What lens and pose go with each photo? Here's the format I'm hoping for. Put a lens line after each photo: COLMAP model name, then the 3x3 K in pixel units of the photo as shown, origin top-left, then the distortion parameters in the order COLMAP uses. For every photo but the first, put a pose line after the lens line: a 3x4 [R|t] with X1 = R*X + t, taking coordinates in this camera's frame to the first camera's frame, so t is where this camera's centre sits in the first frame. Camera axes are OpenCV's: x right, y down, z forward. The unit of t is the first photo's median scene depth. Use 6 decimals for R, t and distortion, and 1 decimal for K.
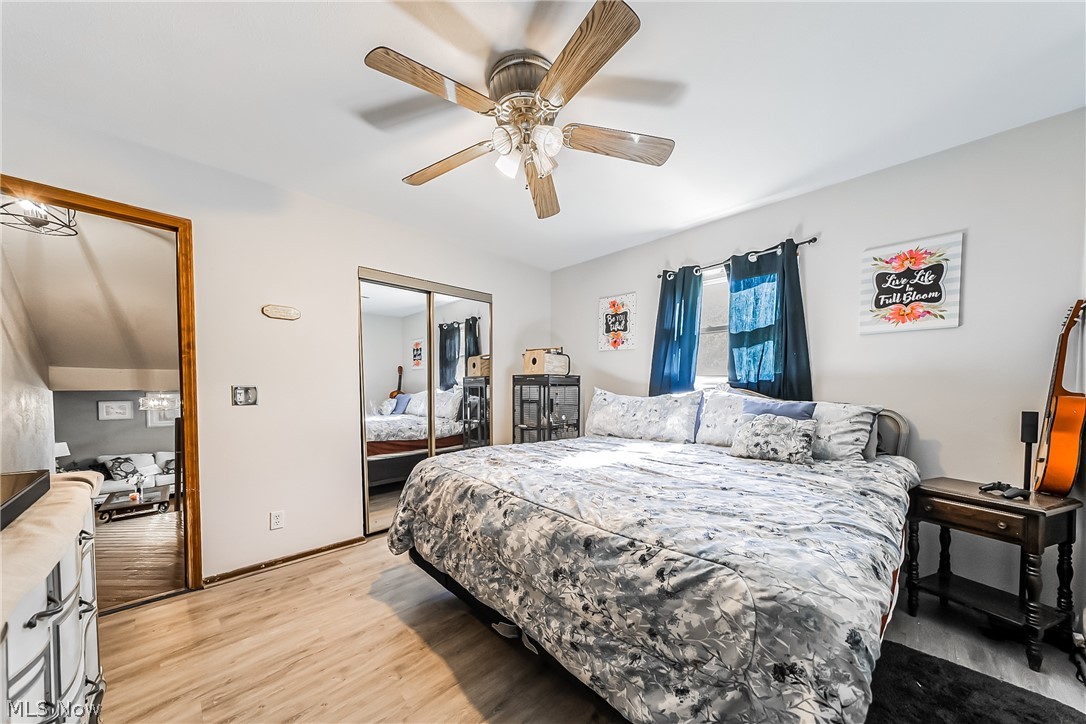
lens RADIAL K [[368.5, 0, 539.8], [0, 368.5, 391.4], [0, 0, 1]] dist [0.000606, 0.000036]
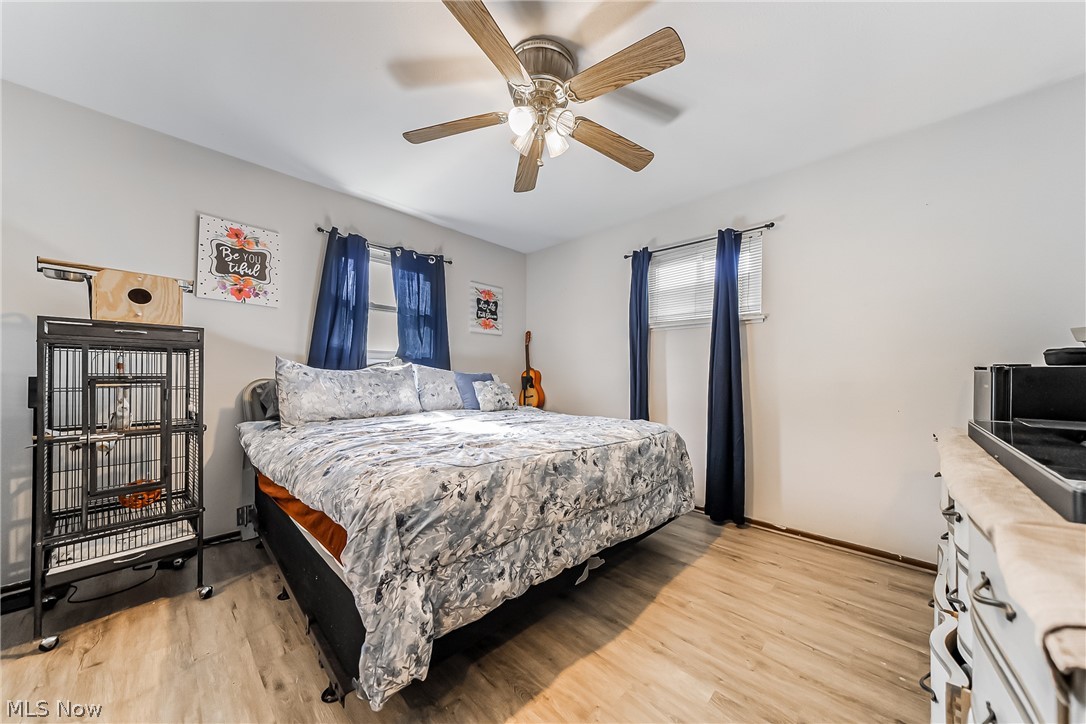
lens RADIAL K [[375.8, 0, 540.5], [0, 375.8, 364.8], [0, 0, 1]] dist [-0.000131, 0.000107]
pose [[-0.028723, 0.025153, 0.999271, -0.713038], [0.000193, 0.999683, -0.025158, 0.027867], [-0.999587, -0.000530, -0.028719, 0.671528]]
